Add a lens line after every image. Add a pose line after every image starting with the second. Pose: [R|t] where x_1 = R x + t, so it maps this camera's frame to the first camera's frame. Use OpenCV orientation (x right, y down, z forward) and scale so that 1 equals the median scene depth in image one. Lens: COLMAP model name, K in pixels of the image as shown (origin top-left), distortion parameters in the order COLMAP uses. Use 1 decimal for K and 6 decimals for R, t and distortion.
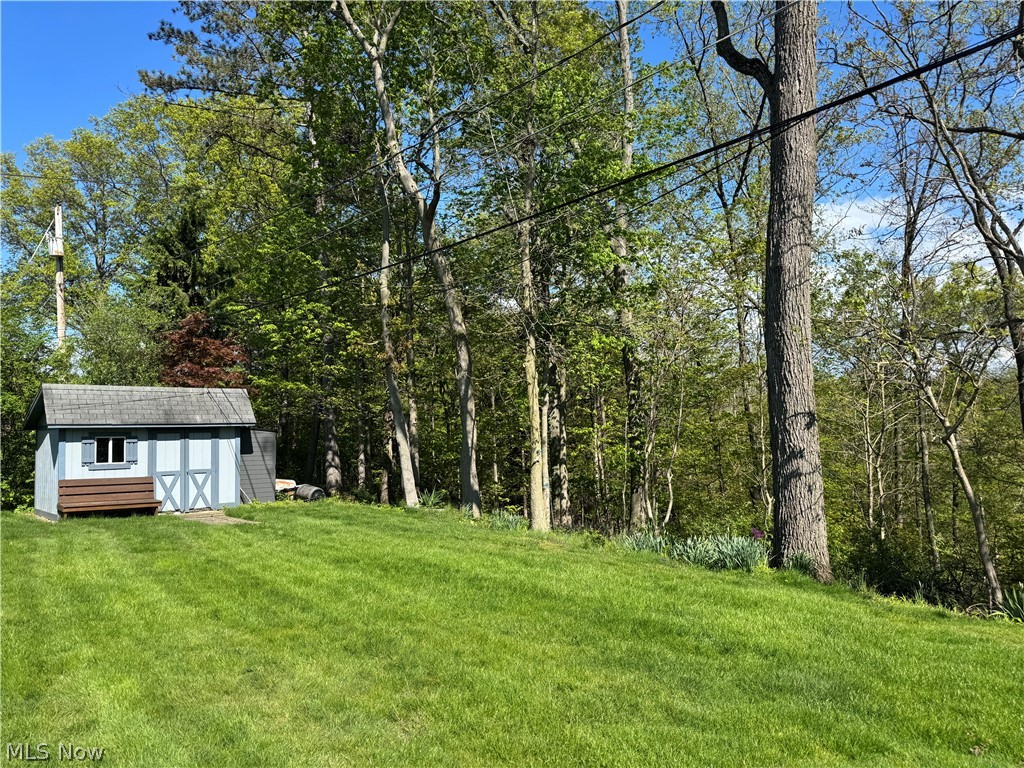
lens RADIAL K [[710.0, 0, 512.0], [0, 710.0, 384.0], [0, 0, 1]] dist [0.002256, 0.000490]
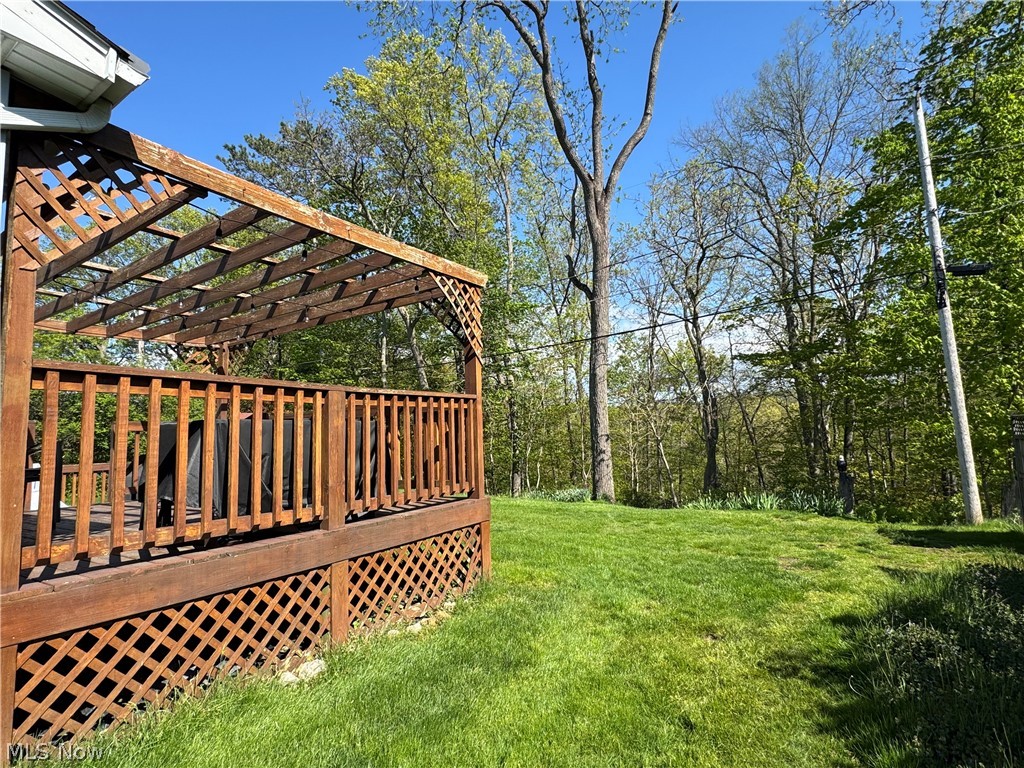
lens RADIAL K [[525.7, 0, 512.0], [0, 525.7, 384.0], [0, 0, 1]] dist [0.000059, -0.000004]
pose [[0.973474, 0.011193, 0.228525, -0.290598], [-0.004057, 0.999490, -0.031675, -0.070307], [-0.228763, 0.029908, 0.973023, -0.635405]]
